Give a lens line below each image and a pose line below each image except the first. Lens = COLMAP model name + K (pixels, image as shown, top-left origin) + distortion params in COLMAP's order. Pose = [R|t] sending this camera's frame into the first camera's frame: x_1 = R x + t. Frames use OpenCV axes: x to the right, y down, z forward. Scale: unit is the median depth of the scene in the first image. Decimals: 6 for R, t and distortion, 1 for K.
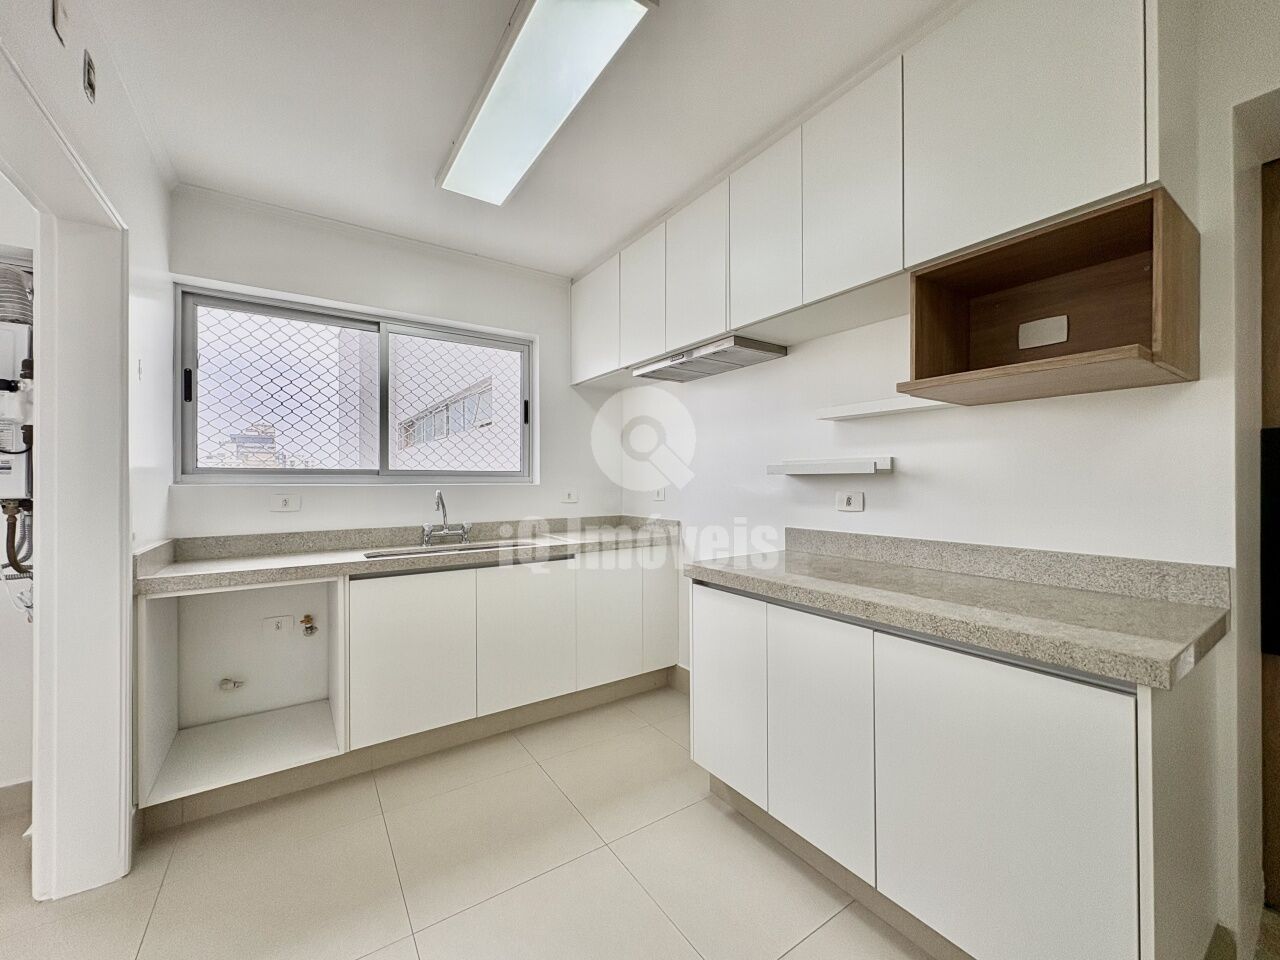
lens RADIAL K [[507.0, 0, 640.0], [0, 507.0, 480.0], [0, 0, 1]] dist [0.000710, 0.000040]
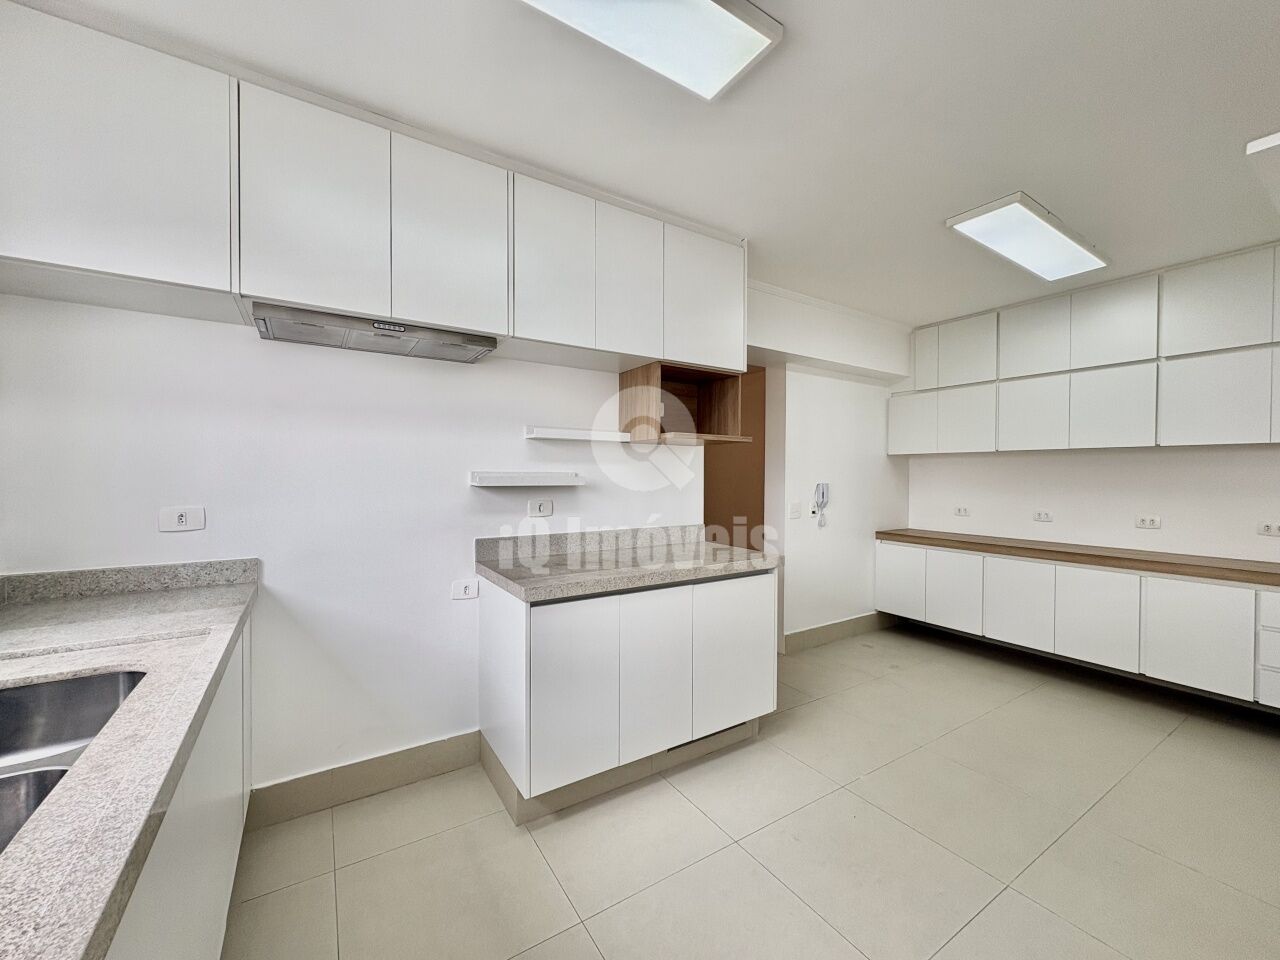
lens RADIAL K [[507.0, 0, 640.0], [0, 507.0, 480.0], [0, 0, 1]] dist [0.000710, 0.000040]
pose [[0.024649, -0.009134, 0.999654, -0.793405], [-0.007475, 0.999929, 0.009321, -0.038196], [-0.999668, -0.007702, 0.024579, 0.761291]]
